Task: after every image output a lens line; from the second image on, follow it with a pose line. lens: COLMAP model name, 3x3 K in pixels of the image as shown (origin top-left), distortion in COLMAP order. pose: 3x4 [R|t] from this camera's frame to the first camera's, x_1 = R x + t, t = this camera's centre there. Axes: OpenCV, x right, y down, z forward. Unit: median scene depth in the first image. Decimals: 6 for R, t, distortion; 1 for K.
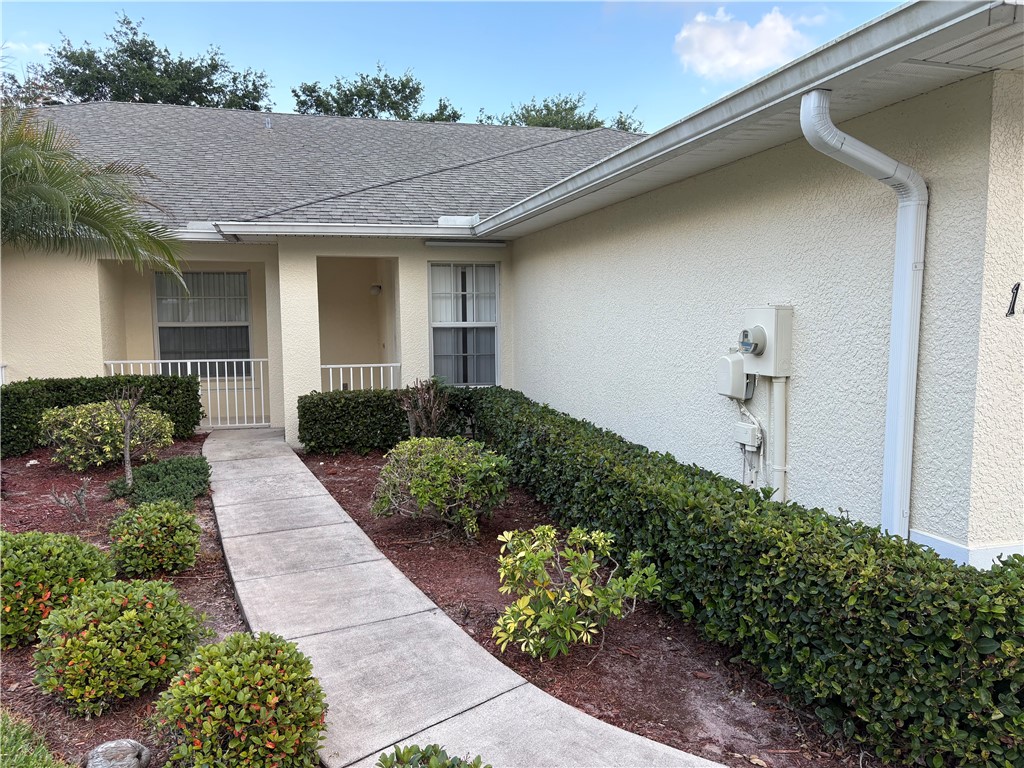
lens RADIAL K [[776.5, 0, 518.7], [0, 776.5, 382.7], [0, 0, 1]] dist [0.060311, -0.031834]
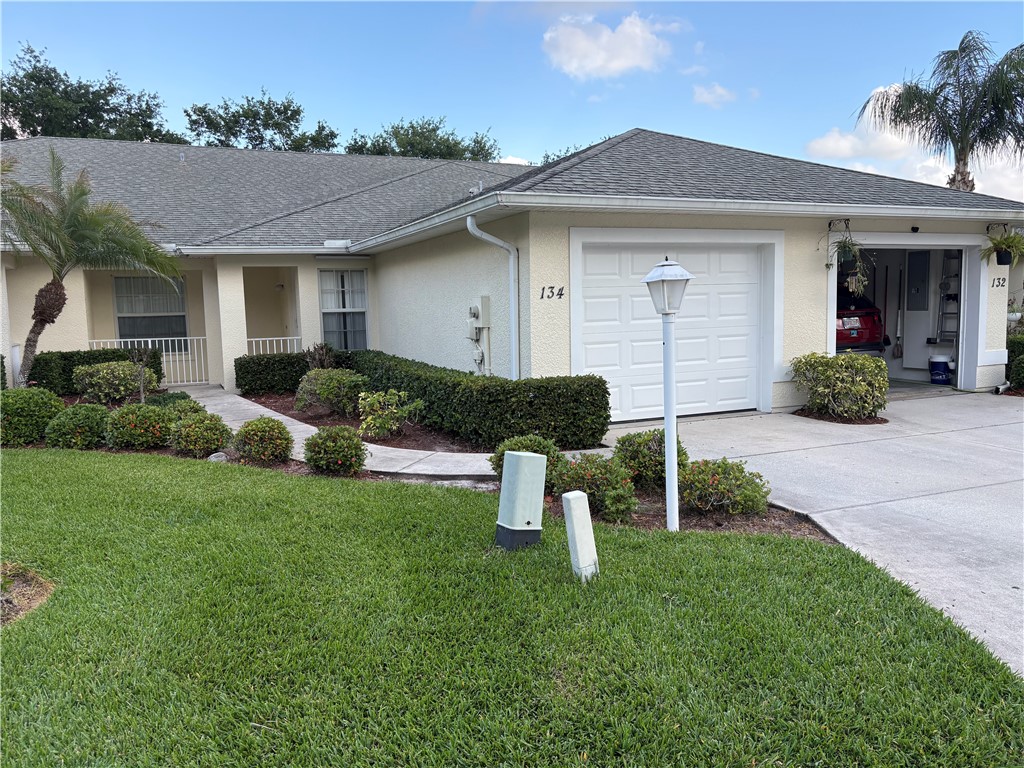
lens RADIAL K [[776.5, 0, 514.3], [0, 776.5, 379.5], [0, 0, 1]] dist [0.060311, -0.031834]
pose [[0.990187, -0.031182, 0.136224, 0.042523], [0.030192, 0.999501, 0.009328, 0.049844], [-0.136447, -0.005123, 0.990634, -0.490561]]
